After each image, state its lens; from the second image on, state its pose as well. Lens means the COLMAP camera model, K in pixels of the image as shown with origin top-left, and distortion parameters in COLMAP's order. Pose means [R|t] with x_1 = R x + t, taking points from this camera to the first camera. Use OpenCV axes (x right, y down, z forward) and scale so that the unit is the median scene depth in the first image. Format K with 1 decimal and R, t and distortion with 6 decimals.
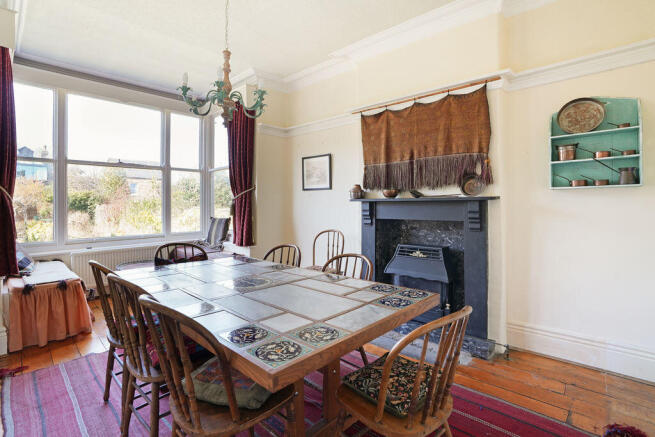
lens RADIAL K [[314.0, 0, 328.3], [0, 314.0, 206.3], [0, 0, 1]] dist [-0.066945, 0.026648]
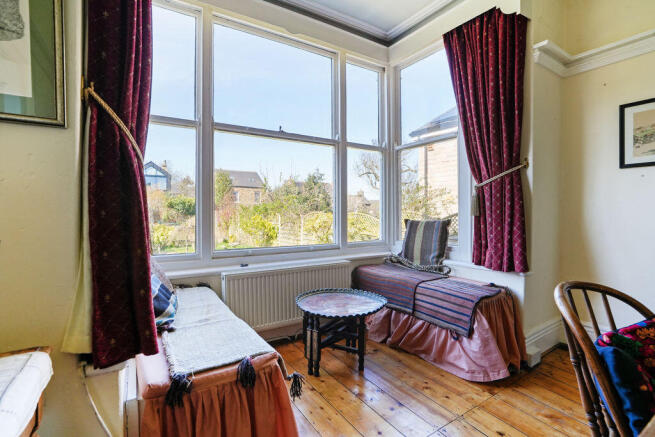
lens RADIAL K [[304.0, 0, 327.5], [0, 304.0, 218.5], [0, 0, 1]] dist [-0.035502, 0.000644]
pose [[0.967479, 0.010127, -0.252747, -0.443025], [-0.006781, 0.999878, 0.014106, 0.030583], [0.252859, -0.011933, 0.967430, 0.421235]]
